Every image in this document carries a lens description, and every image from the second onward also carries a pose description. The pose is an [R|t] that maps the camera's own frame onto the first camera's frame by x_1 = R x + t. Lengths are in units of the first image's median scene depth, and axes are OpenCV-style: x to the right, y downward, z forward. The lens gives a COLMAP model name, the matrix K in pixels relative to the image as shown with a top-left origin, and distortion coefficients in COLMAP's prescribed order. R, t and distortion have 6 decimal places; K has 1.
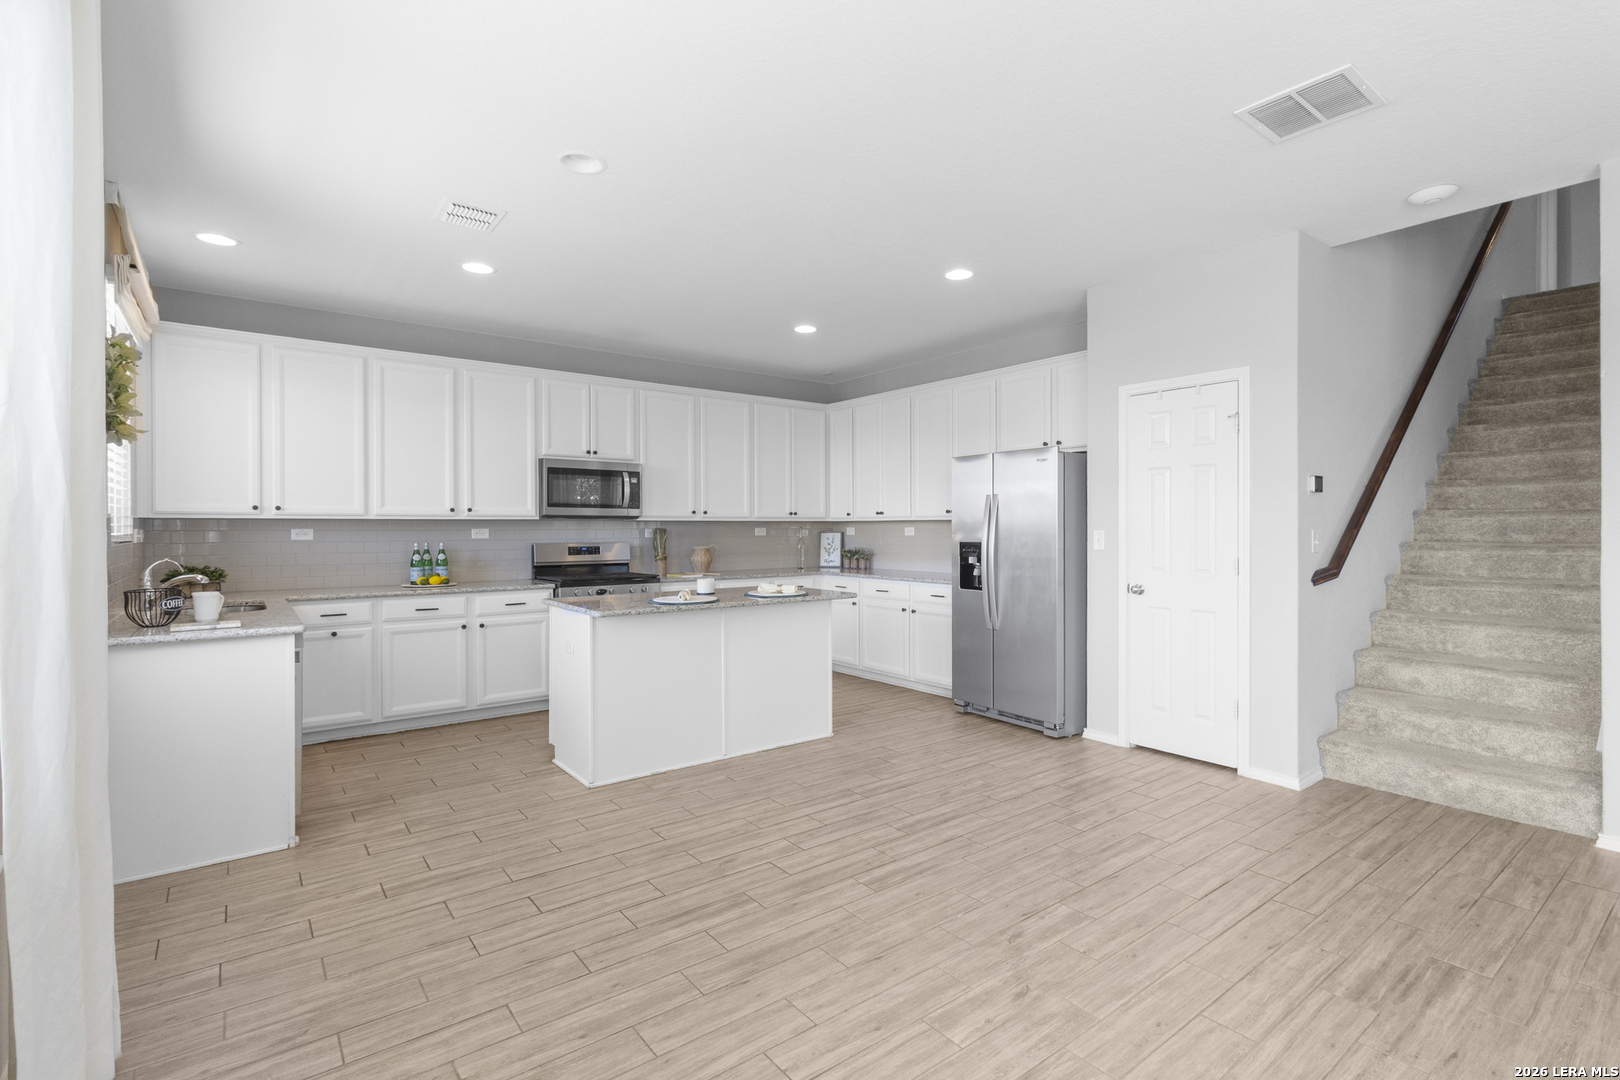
lens RADIAL K [[767.6, 0, 839.2], [0, 767.6, 531.6], [0, 0, 1]] dist [-0.002763, -0.000094]
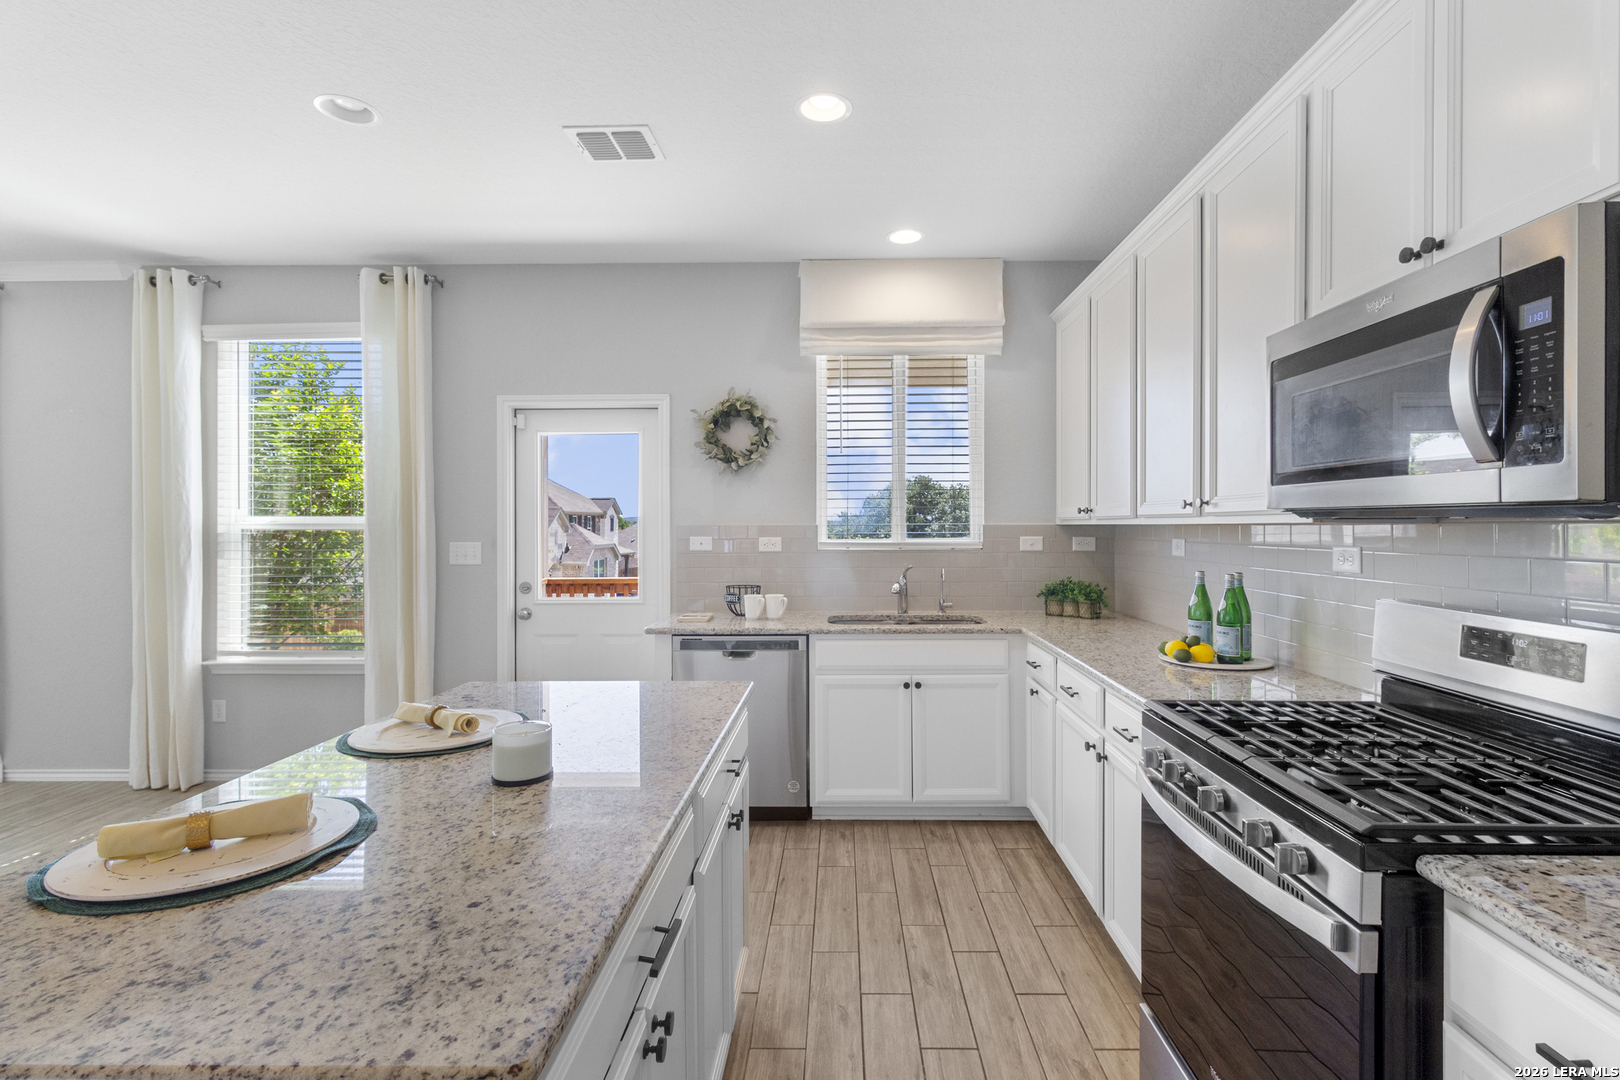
lens RADIAL K [[759.5, 0, 833.6], [0, 759.5, 524.6], [0, 0, 1]] dist [-0.000188, 0.000229]
pose [[-0.631260, 0.005775, -0.775550, -0.015430], [0.003341, 0.999983, 0.004726, -0.019154], [0.775564, 0.000392, -0.631269, 1.151349]]
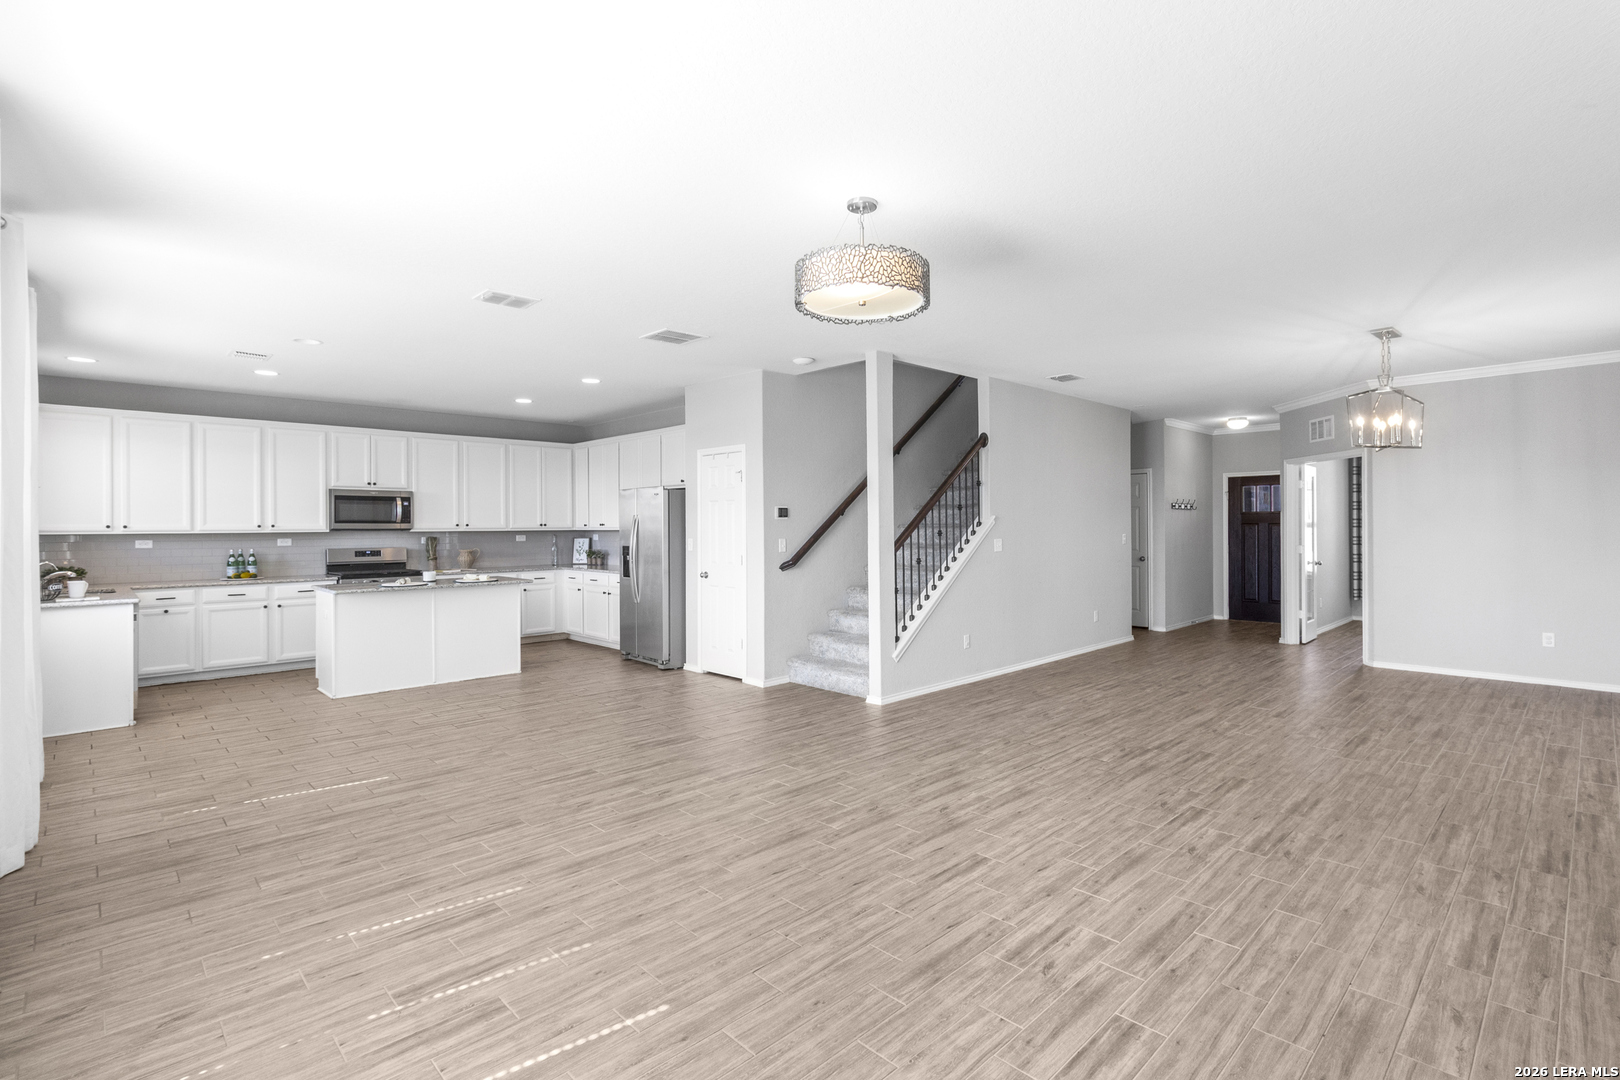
lens RADIAL K [[759.5, 0, 833.6], [0, 759.5, 524.6], [0, 0, 1]] dist [-0.000188, 0.000229]
pose [[0.993581, -0.003824, 0.113055, 0.412435], [0.004720, 0.999960, -0.007662, -0.015716], [-0.113021, 0.008146, 0.993559, -0.546608]]
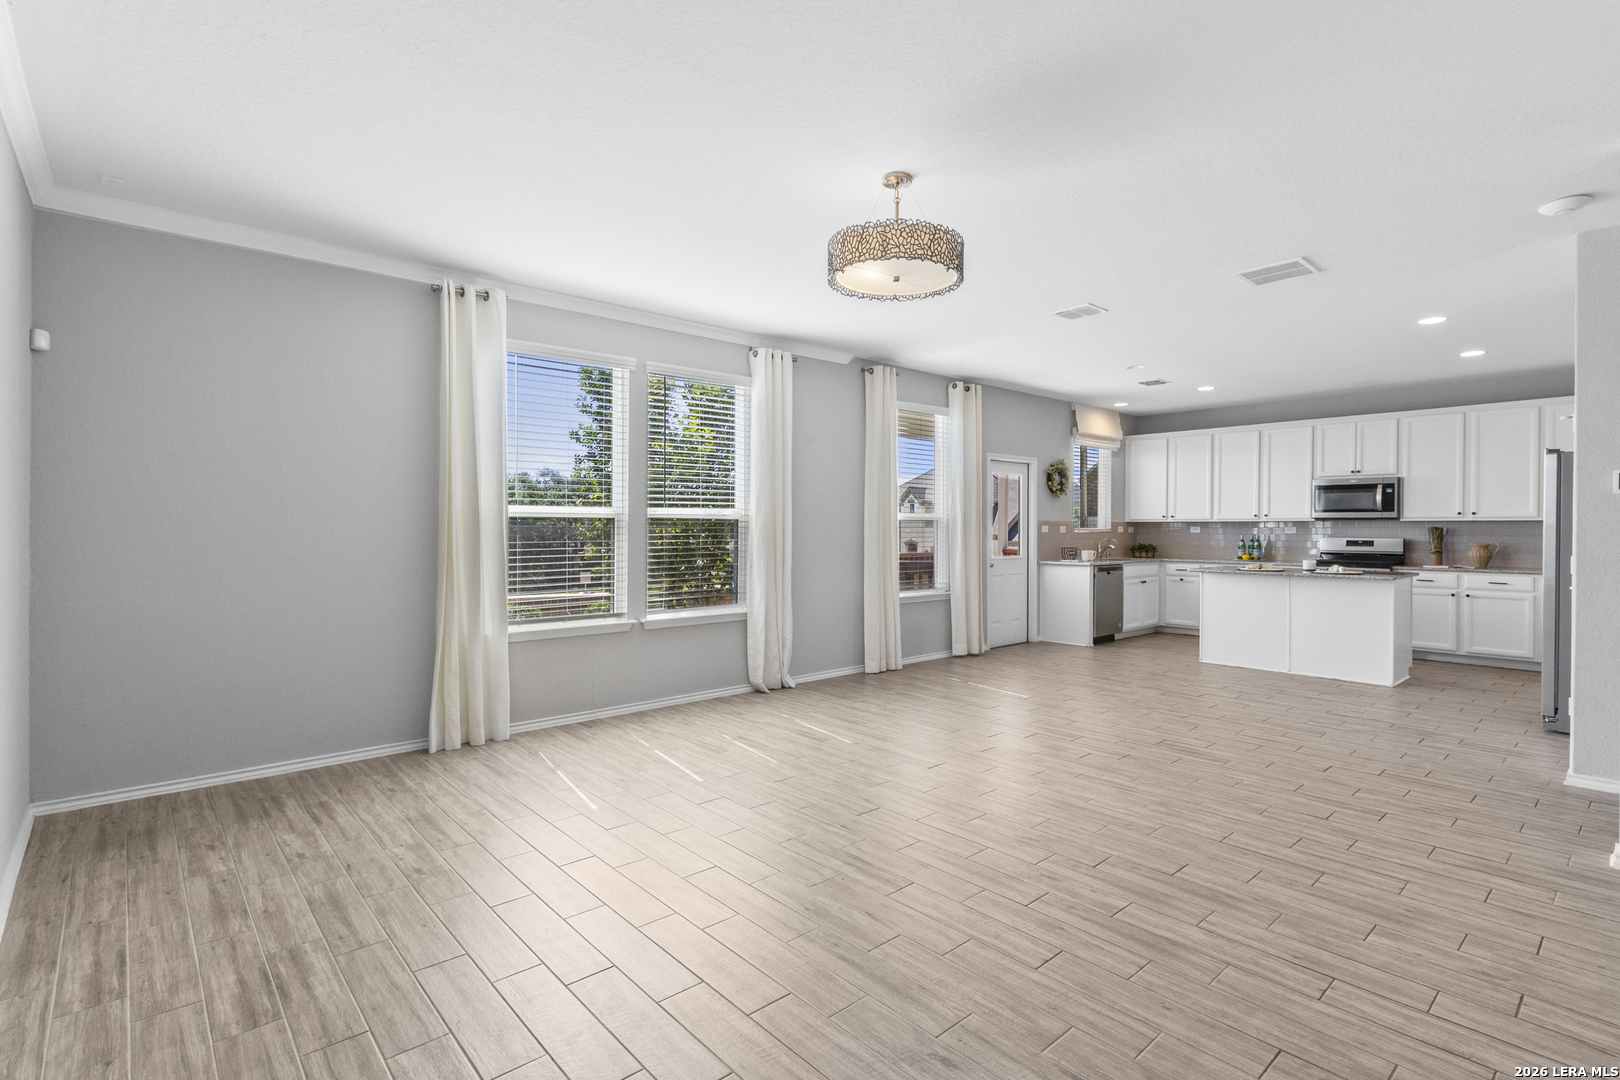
lens RADIAL K [[767.6, 0, 839.2], [0, 767.6, 531.6], [0, 0, 1]] dist [-0.002763, -0.000094]
pose [[0.073927, 0.008069, -0.997231, 1.126064], [-0.007220, 0.999945, 0.007555, 0.000433], [0.997238, 0.006641, 0.073981, -0.031708]]
